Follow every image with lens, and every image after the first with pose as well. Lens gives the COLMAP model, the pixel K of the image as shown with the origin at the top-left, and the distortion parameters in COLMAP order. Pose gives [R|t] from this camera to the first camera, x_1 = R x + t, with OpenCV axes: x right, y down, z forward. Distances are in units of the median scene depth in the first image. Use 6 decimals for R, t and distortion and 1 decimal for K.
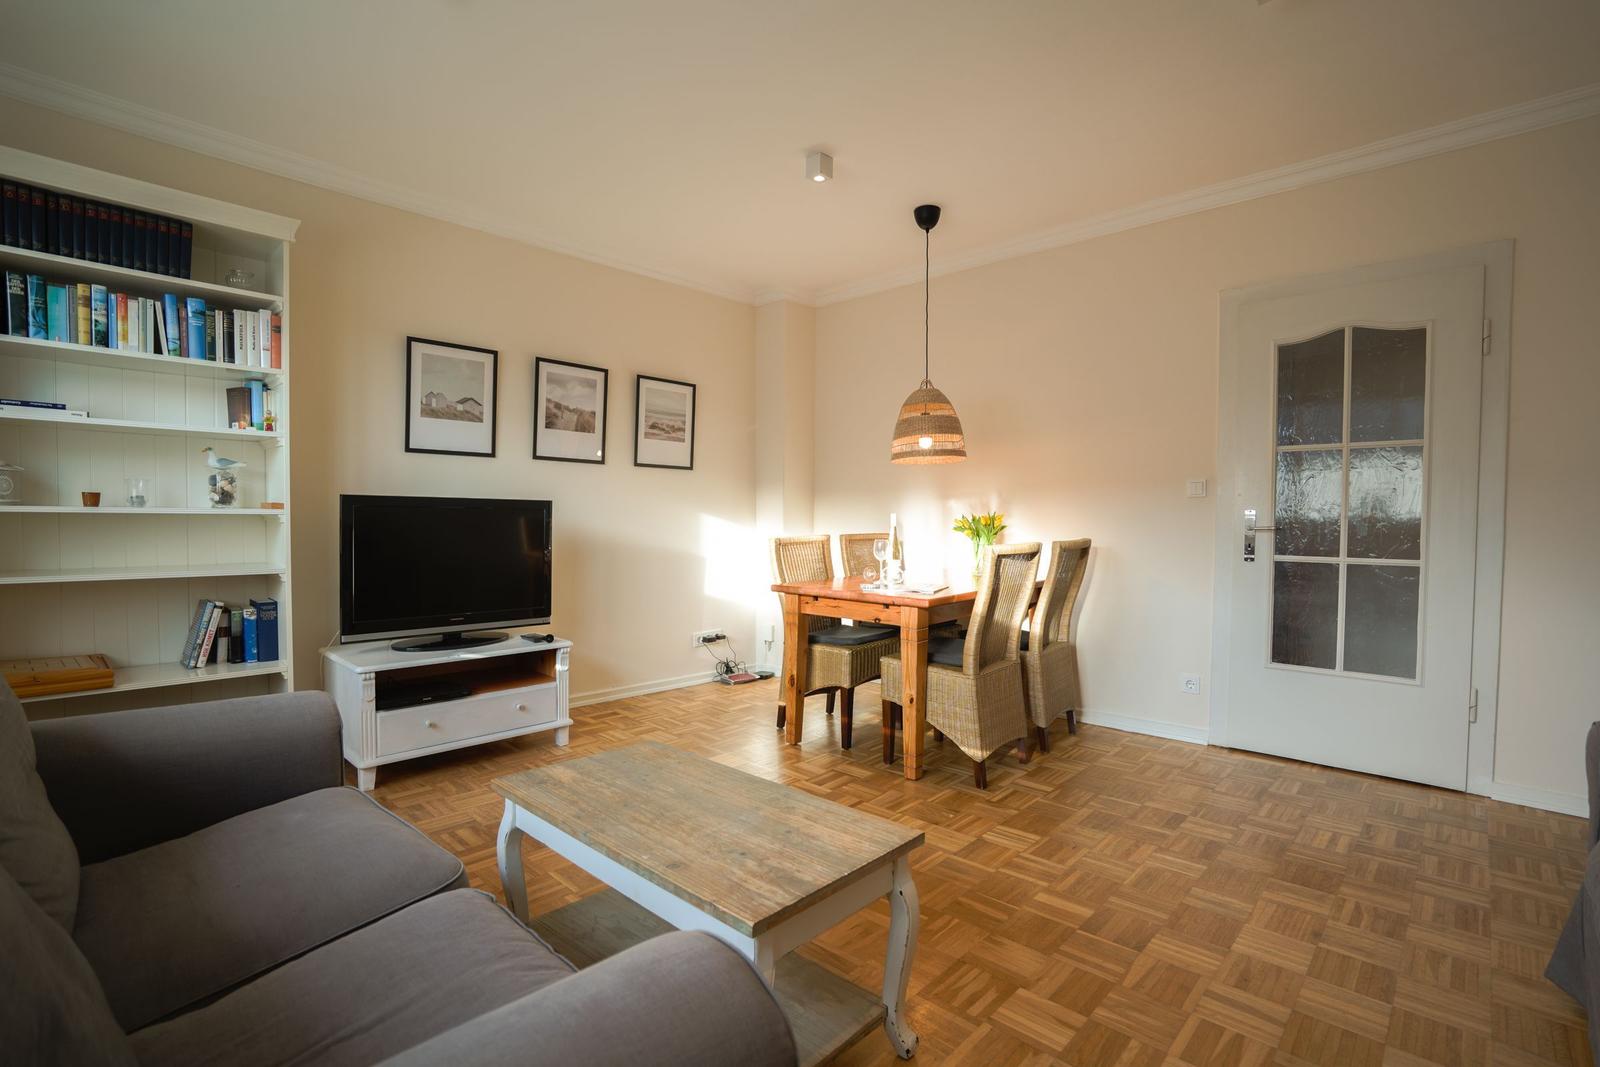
lens RADIAL K [[736.4, 0, 804.0], [0, 736.4, 536.8], [0, 0, 1]] dist [-0.039868, 0.001363]
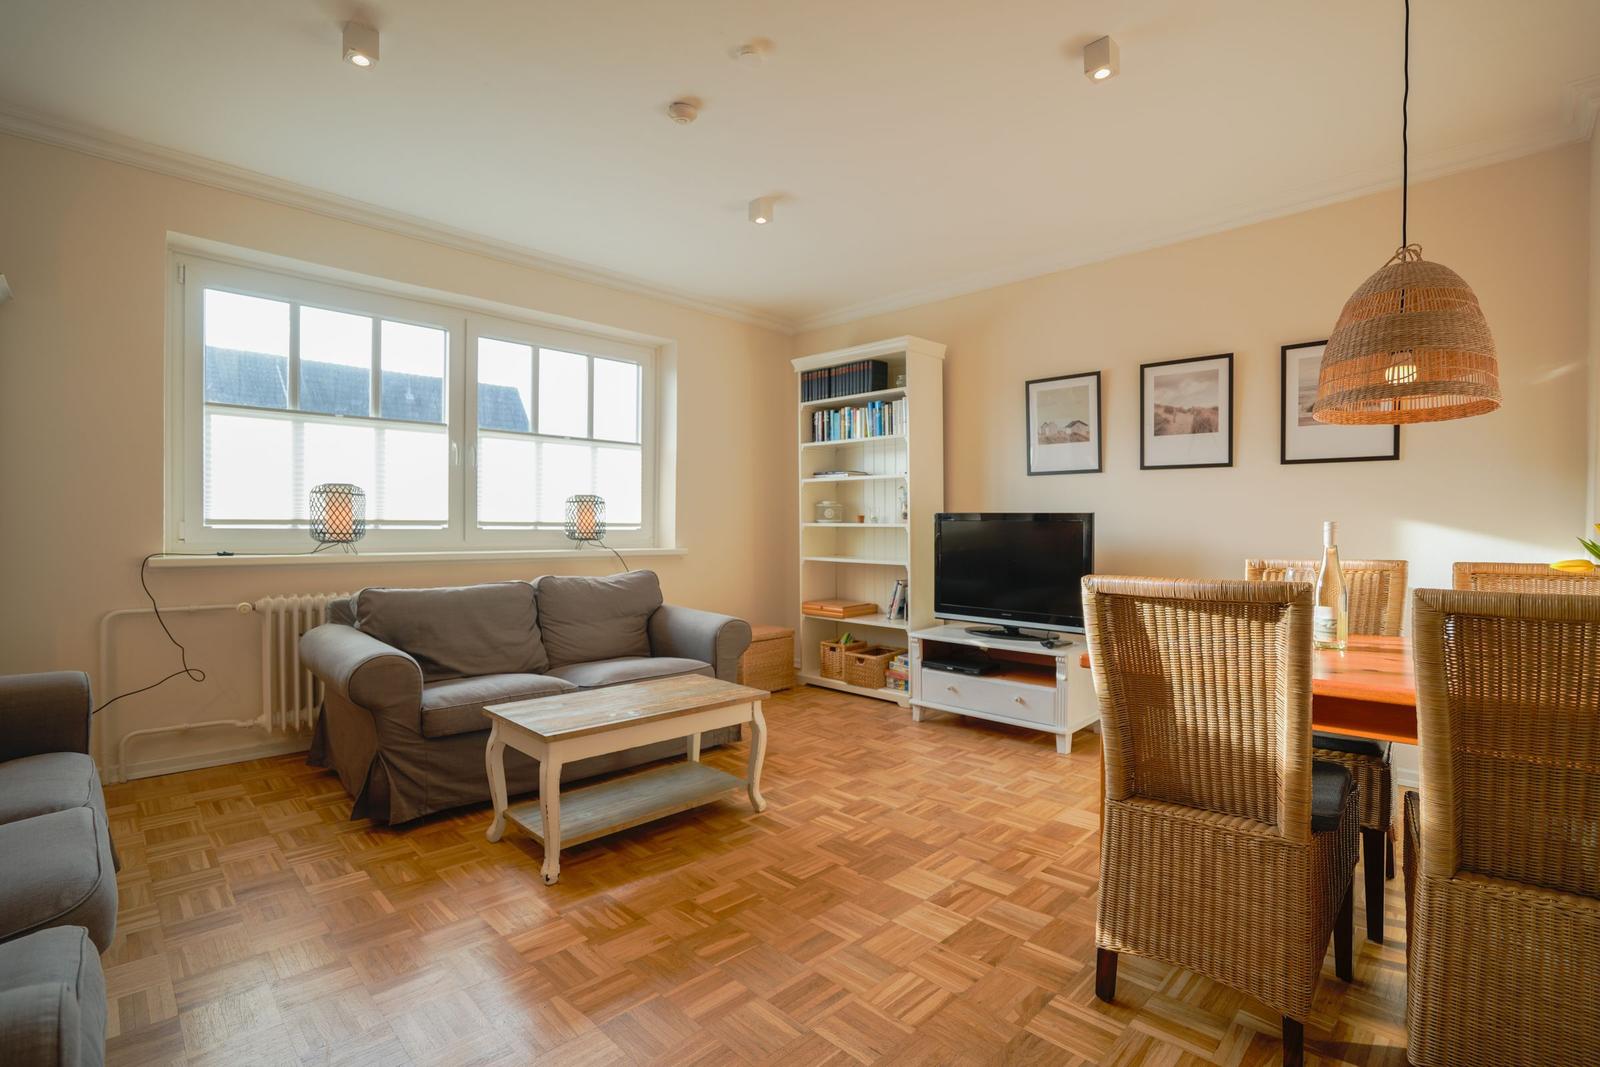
lens RADIAL K [[736.4, 0, 804.0], [0, 736.4, 536.8], [0, 0, 1]] dist [-0.039868, 0.001363]
pose [[-0.024343, 0.005379, -0.999689, 0.778962], [-0.033363, 0.999424, 0.006190, -0.011030], [0.999147, 0.033503, -0.024150, 0.740195]]
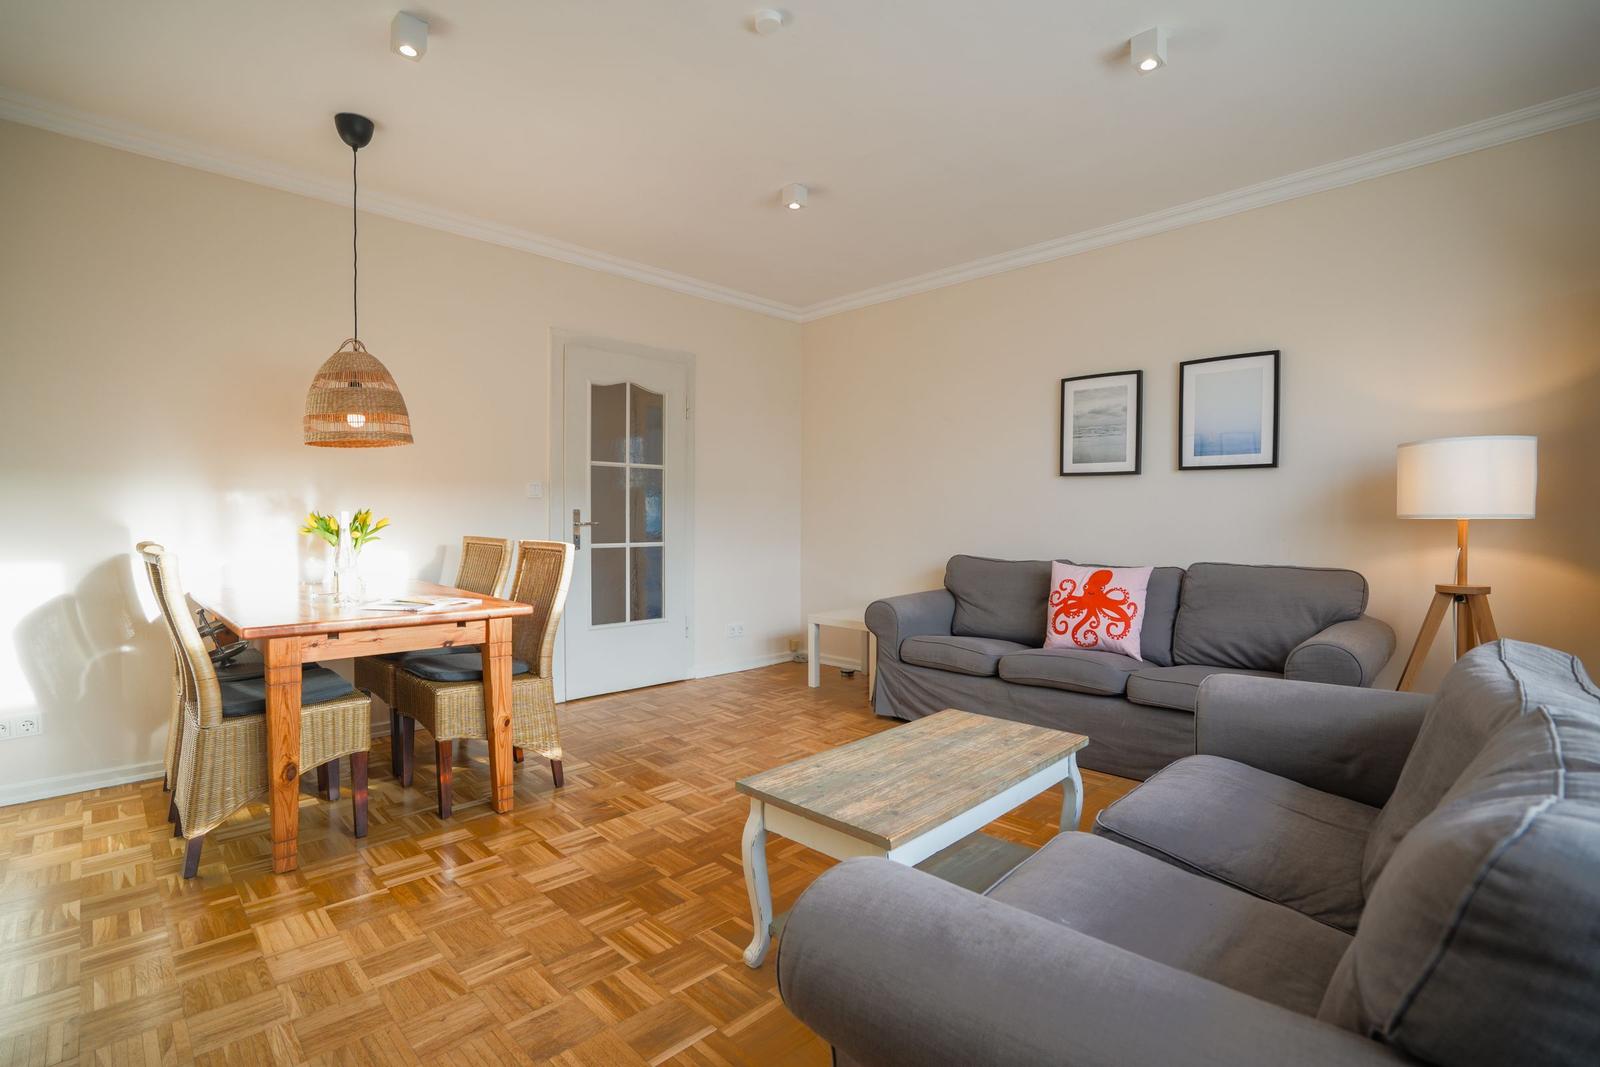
lens RADIAL K [[736.4, 0, 804.0], [0, 736.4, 536.8], [0, 0, 1]] dist [-0.039868, 0.001363]
pose [[0.031000, -0.030304, 0.999060, -0.708866], [0.024746, 0.999257, 0.029543, -0.018374], [-0.999213, 0.023807, 0.031727, 0.605655]]
